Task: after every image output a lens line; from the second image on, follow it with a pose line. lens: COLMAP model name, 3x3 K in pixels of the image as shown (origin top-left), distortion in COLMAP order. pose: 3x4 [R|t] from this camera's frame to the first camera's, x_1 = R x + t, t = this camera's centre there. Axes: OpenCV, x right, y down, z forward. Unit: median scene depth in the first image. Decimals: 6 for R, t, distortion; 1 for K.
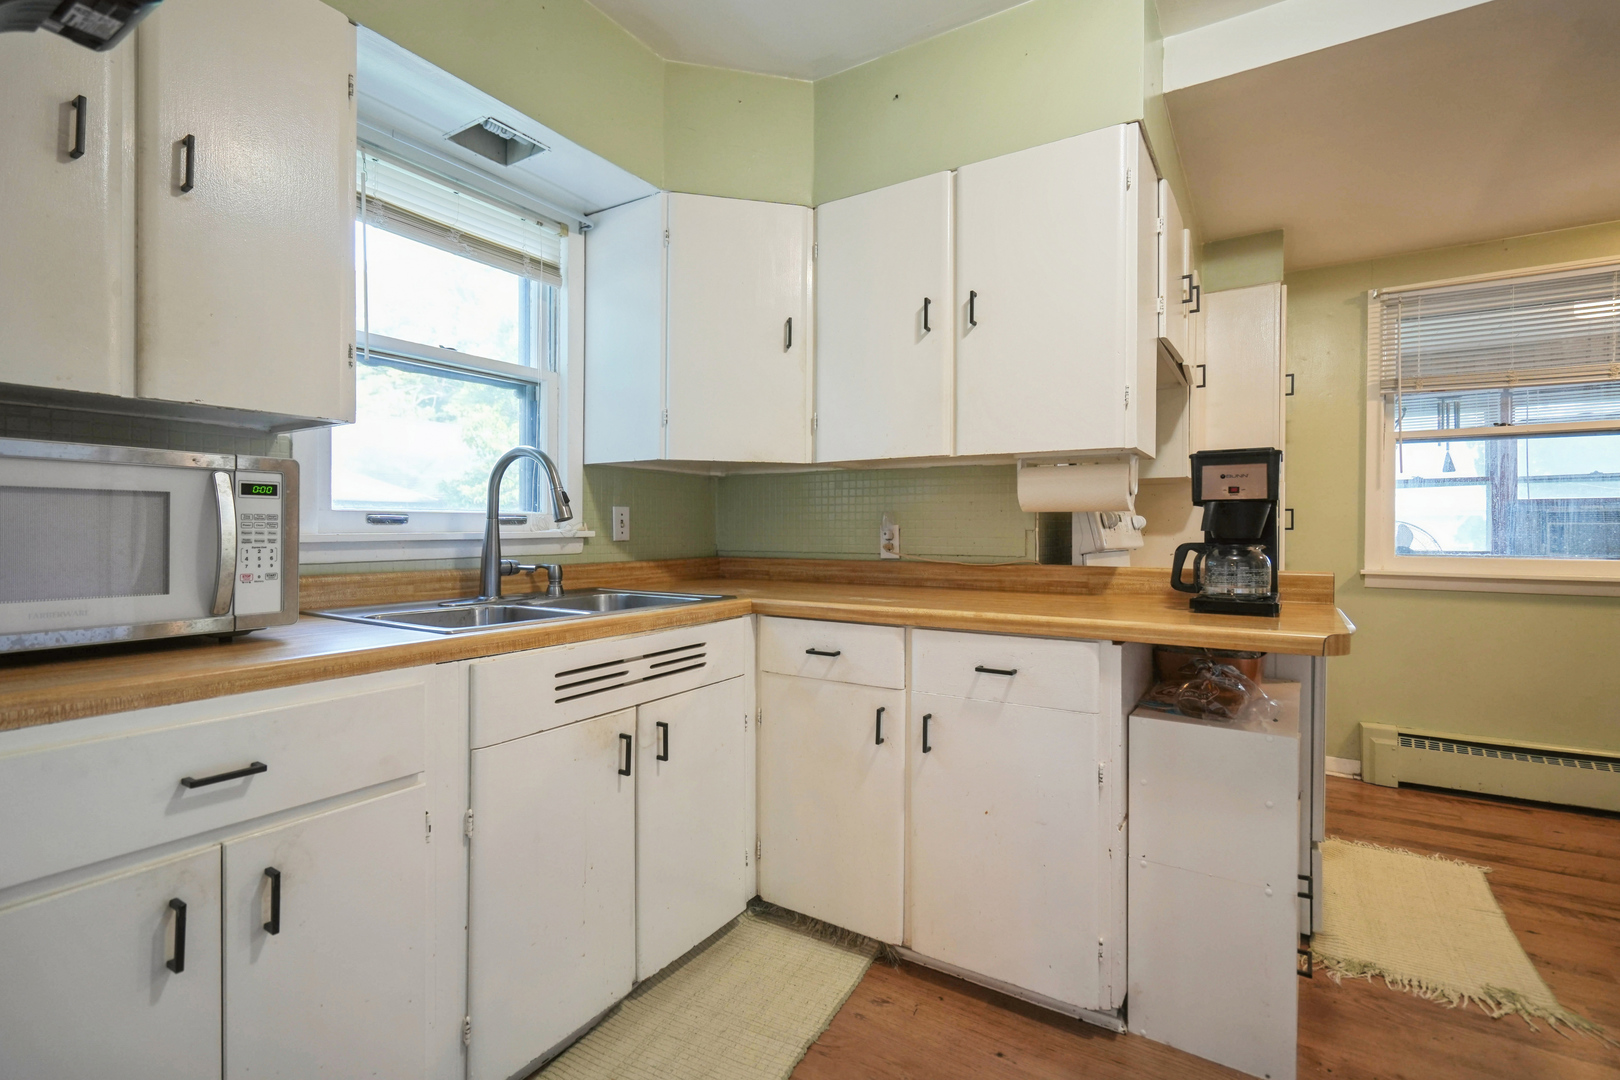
lens RADIAL K [[743.8, 0, 809.8], [0, 743.8, 538.0], [0, 0, 1]] dist [0.000258, 0.000003]
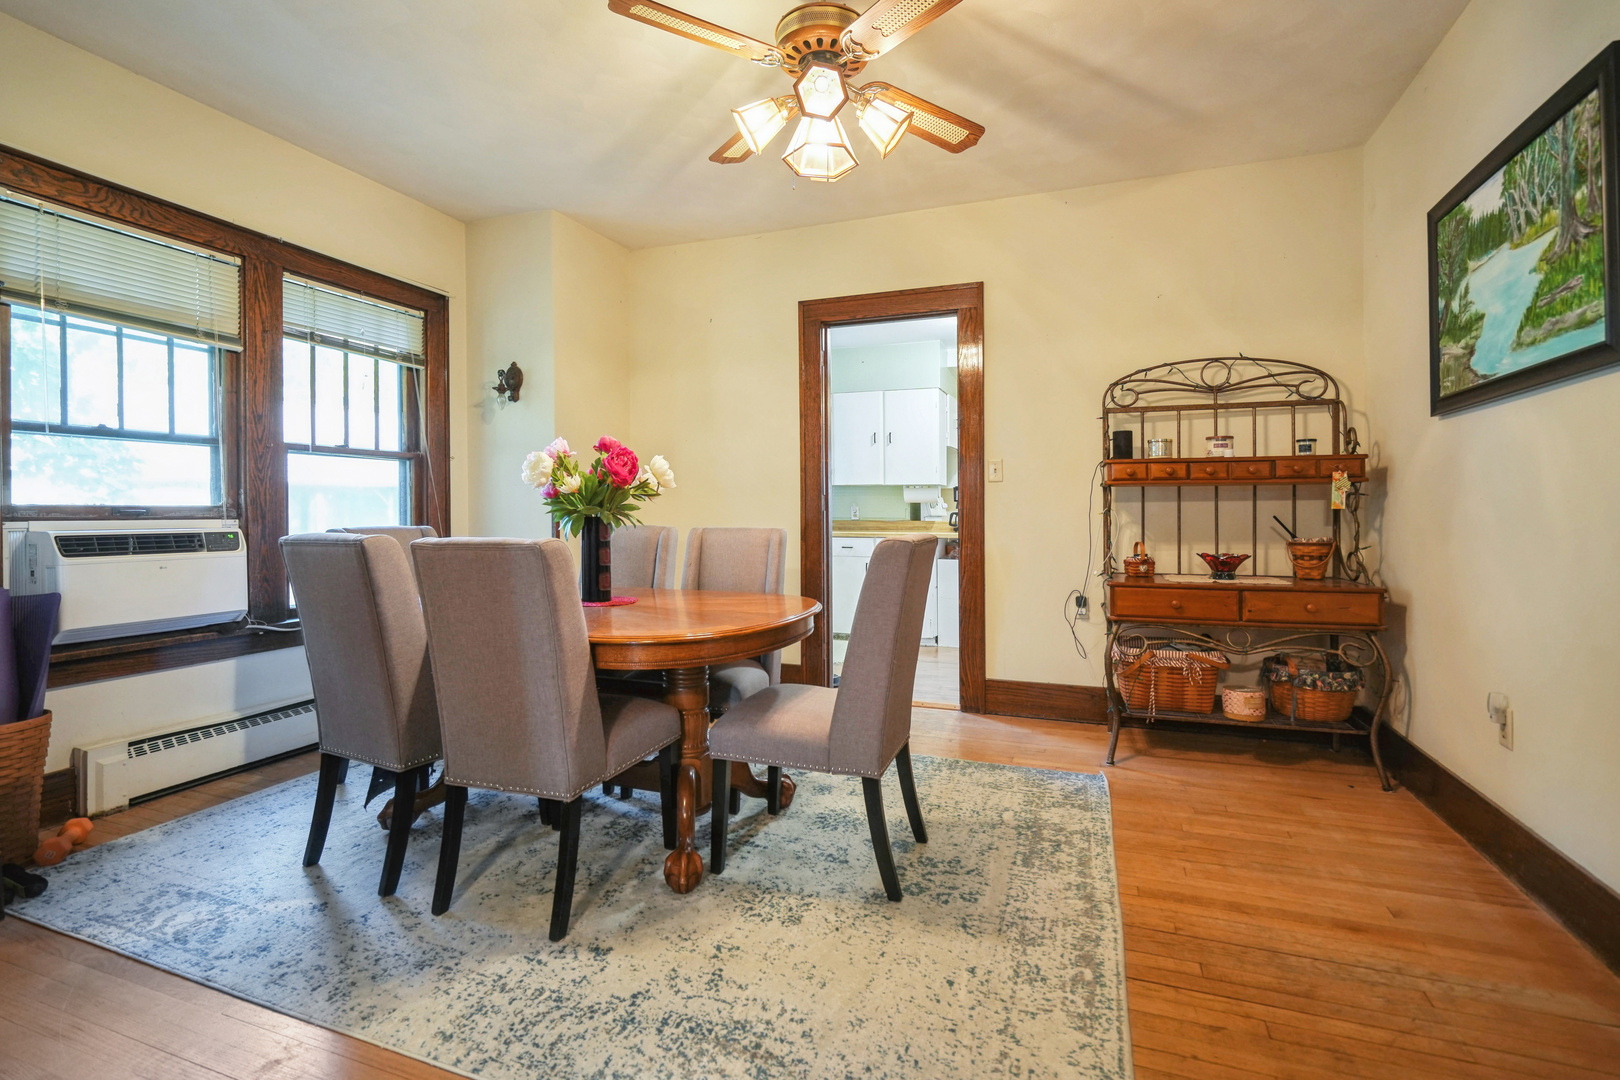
lens RADIAL K [[743.8, 0, 812.5], [0, 743.8, 526.9], [0, 0, 1]] dist [0.000258, 0.000003]
pose [[0.981689, -0.004325, 0.190444, -0.651547], [0.002627, 0.999955, 0.009163, 0.034666], [-0.190475, -0.008495, 0.981655, -1.873851]]
